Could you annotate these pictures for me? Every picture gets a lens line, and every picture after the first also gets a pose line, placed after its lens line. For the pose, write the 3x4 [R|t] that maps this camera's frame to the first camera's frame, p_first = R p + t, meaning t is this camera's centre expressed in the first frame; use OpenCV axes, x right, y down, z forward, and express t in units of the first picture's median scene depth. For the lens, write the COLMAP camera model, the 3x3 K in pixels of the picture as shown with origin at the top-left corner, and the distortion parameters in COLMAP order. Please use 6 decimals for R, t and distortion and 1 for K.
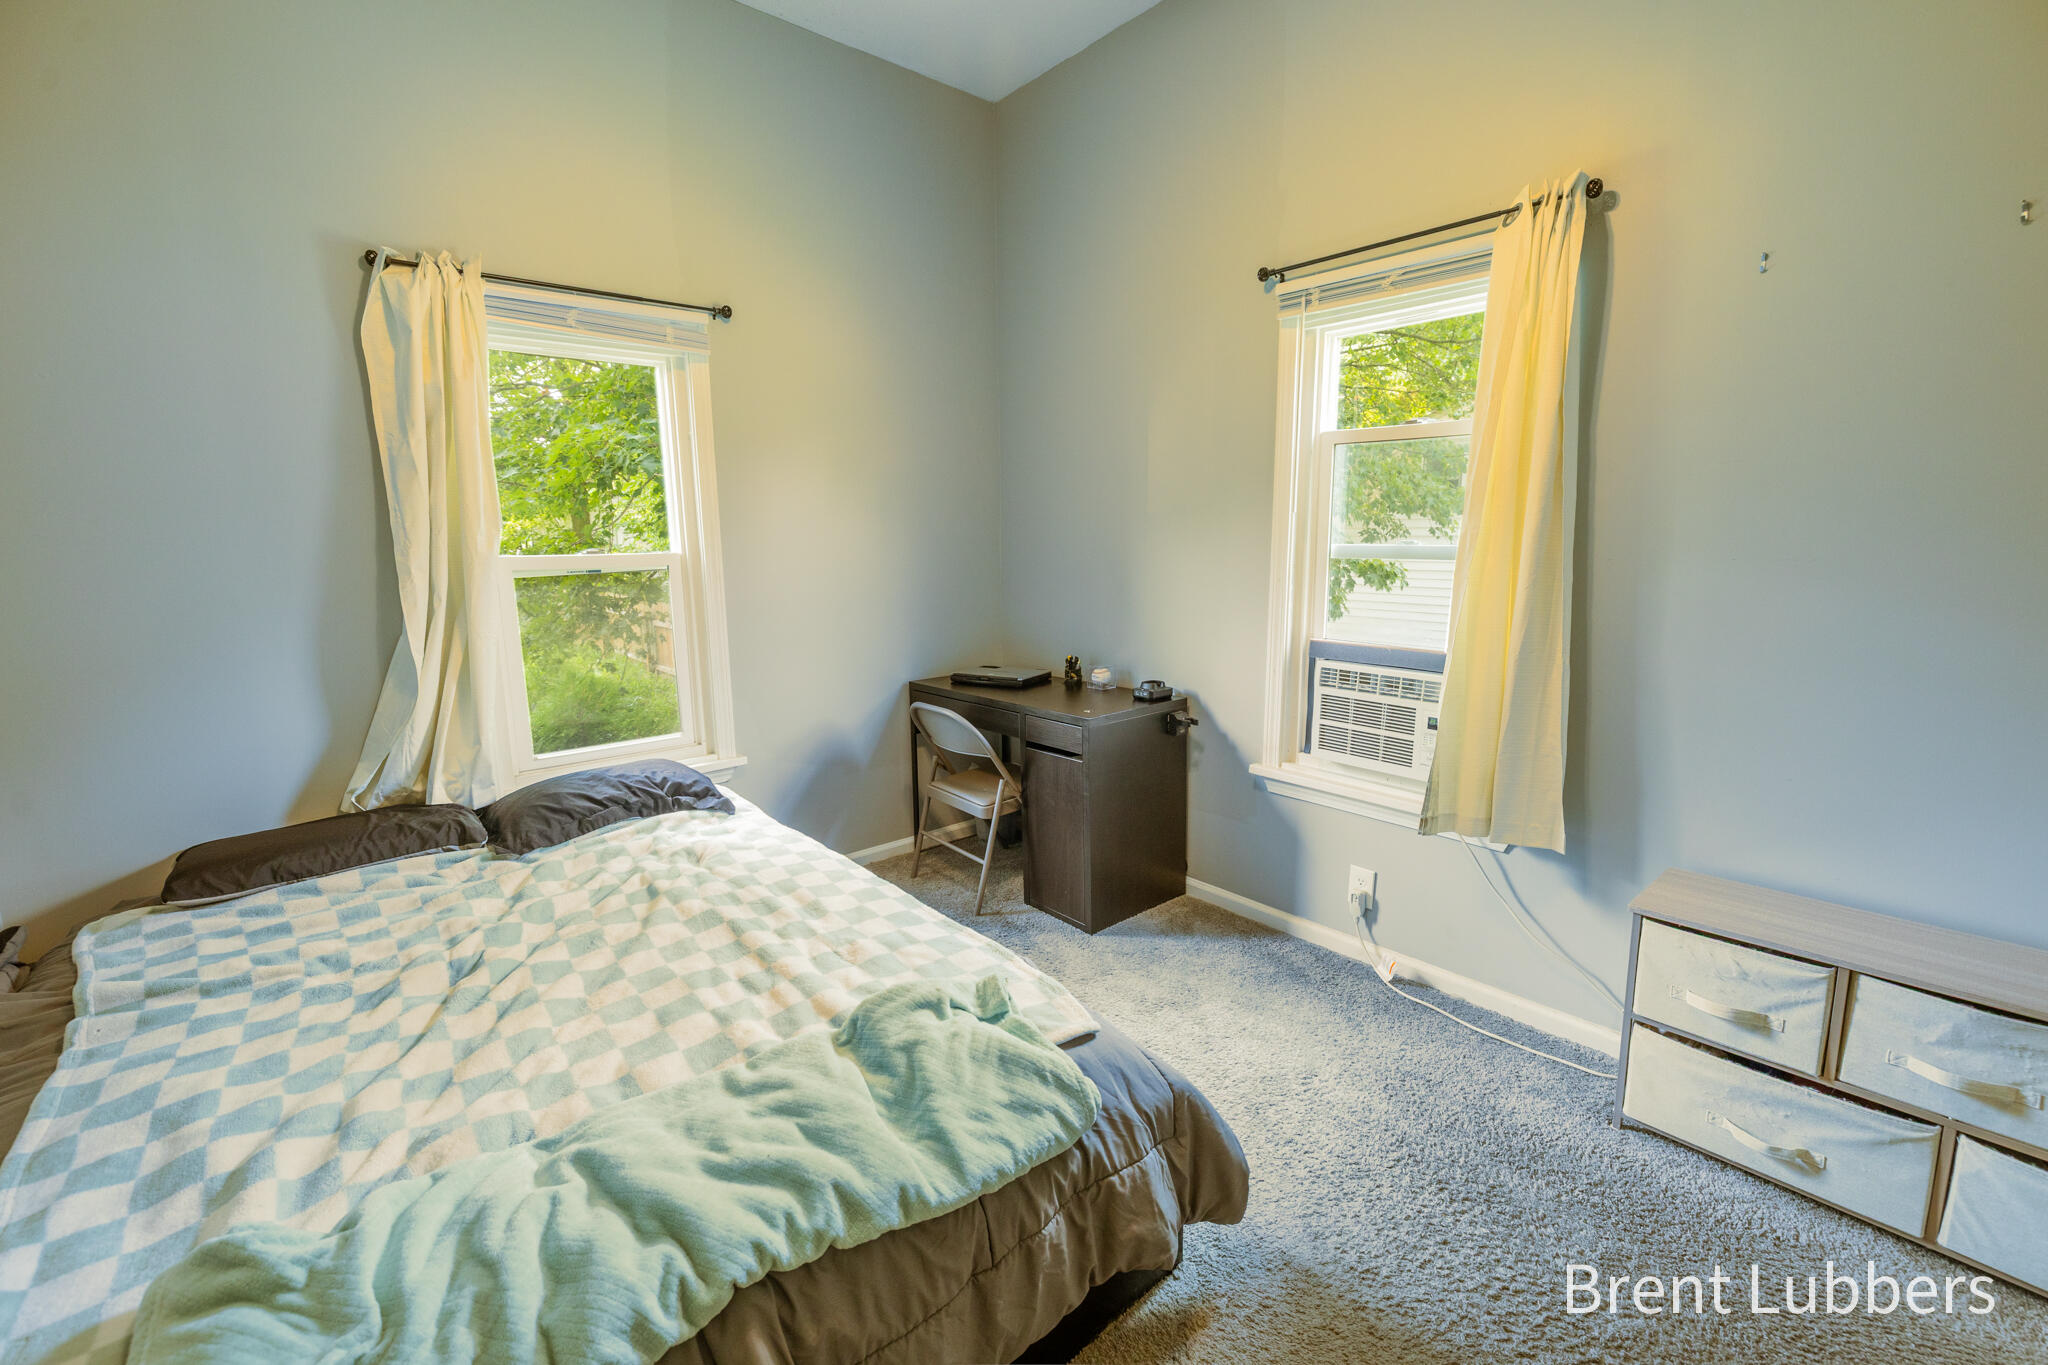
lens RADIAL K [[860.5, 0, 1028.1], [0, 860.5, 684.6], [0, 0, 1]] dist [0.000913, -0.000175]
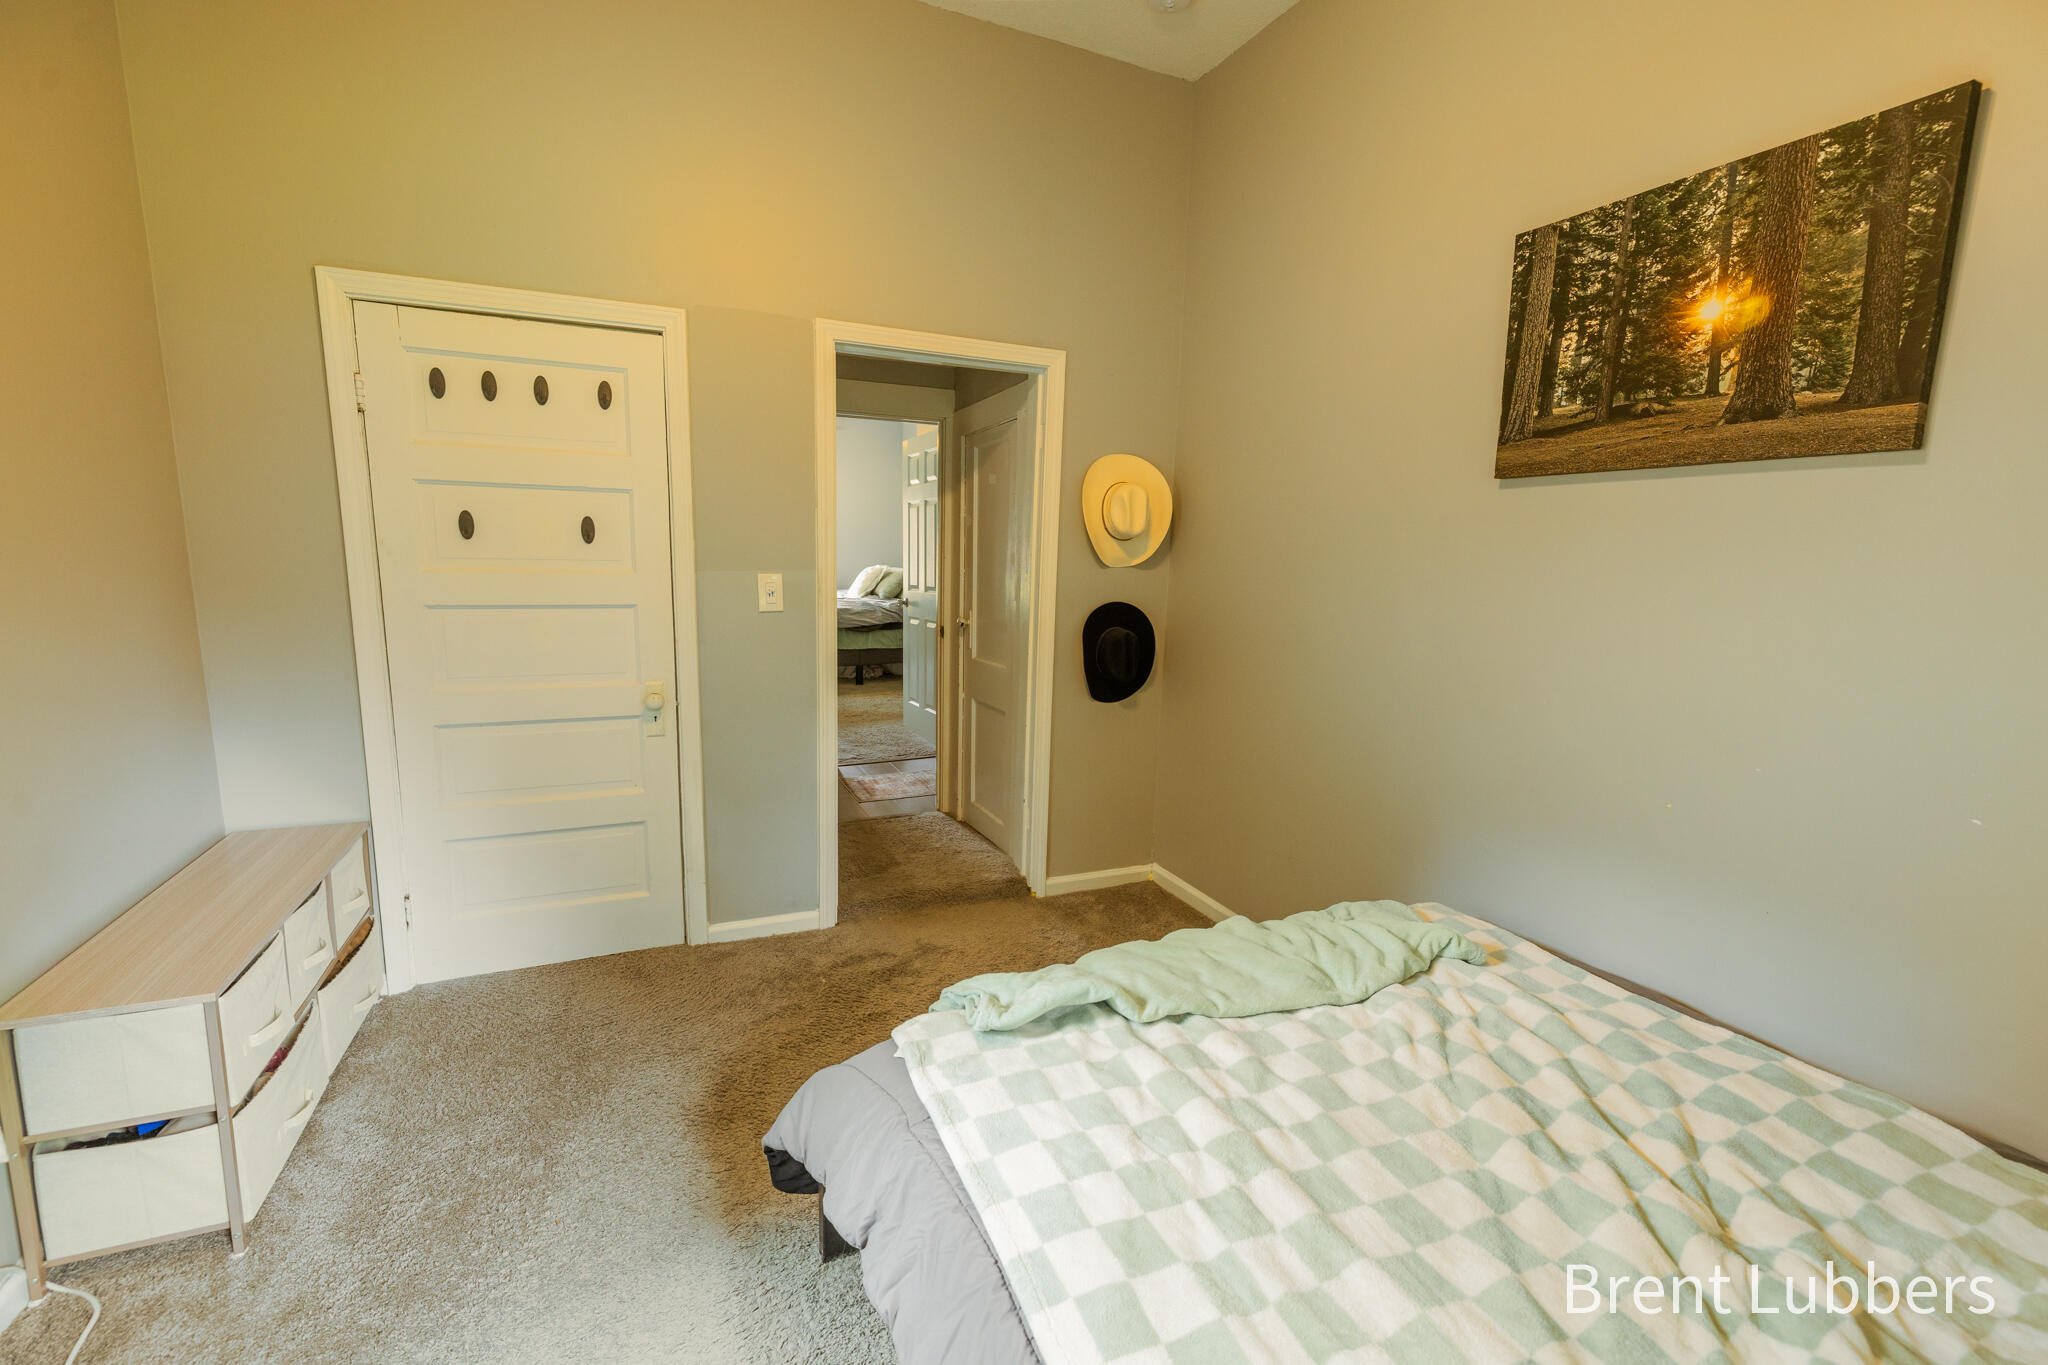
lens RADIAL K [[860.5, 0, 1028.1], [0, 860.5, 684.6], [0, 0, 1]] dist [0.000913, -0.000175]
pose [[-0.960455, -0.050619, 0.273797, -0.250480], [0.038802, 0.949407, 0.311641, -0.235715], [-0.275720, 0.309941, -0.909898, 1.332484]]
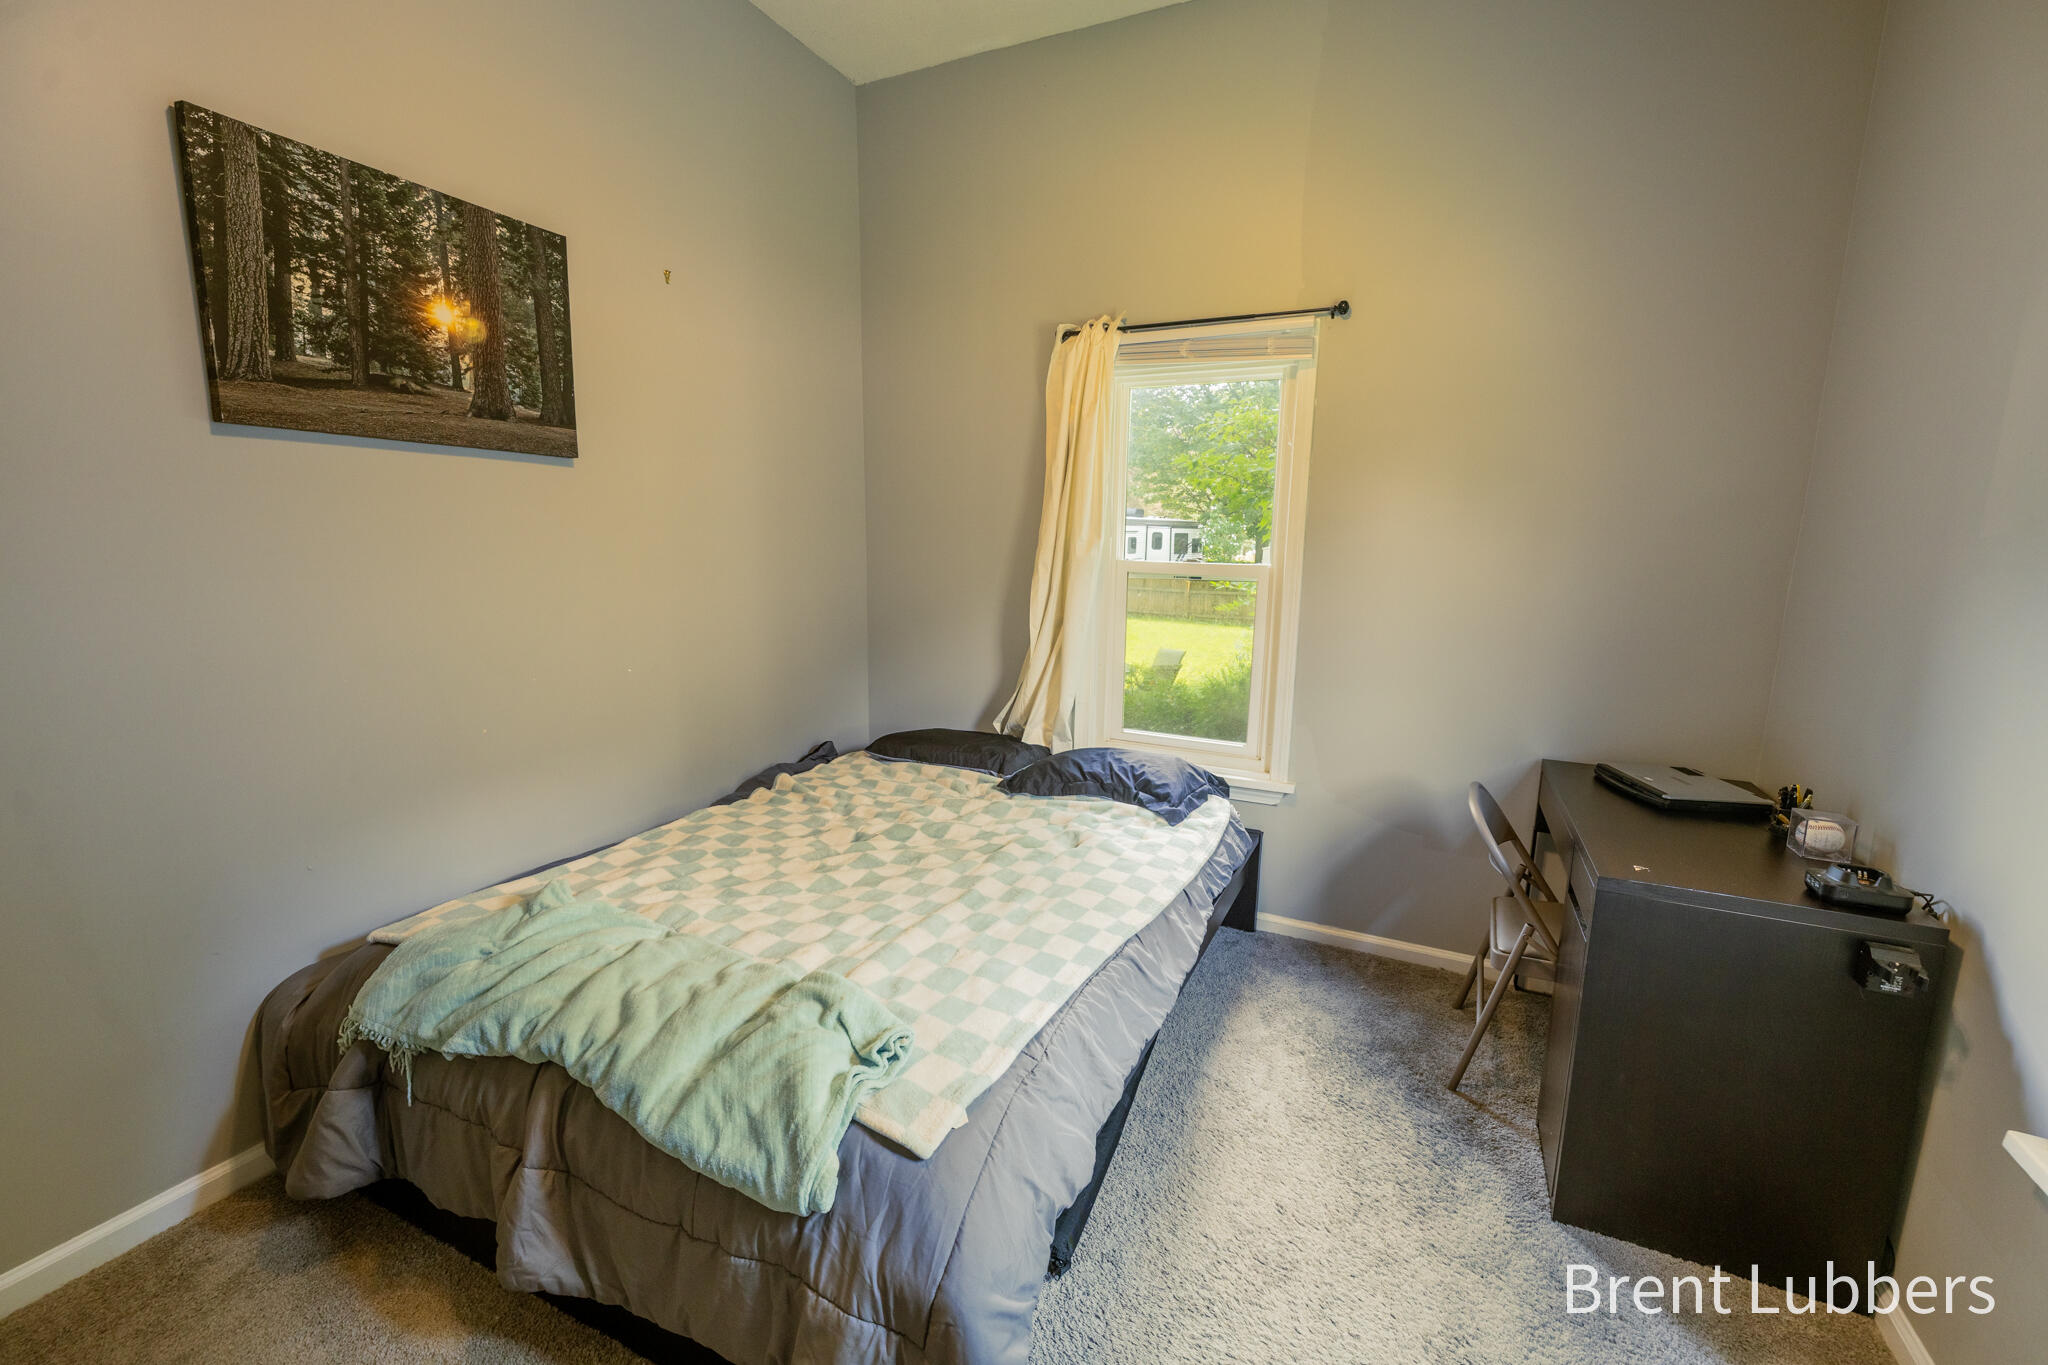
lens RADIAL K [[860.5, 0, 1028.1], [0, 860.5, 684.6], [0, 0, 1]] dist [0.000913, -0.000175]
pose [[0.392958, 0.176183, -0.902521, 0.592678], [-0.185461, 0.976490, 0.109873, -0.112455], [0.900660, 0.124207, 0.416395, 0.520765]]
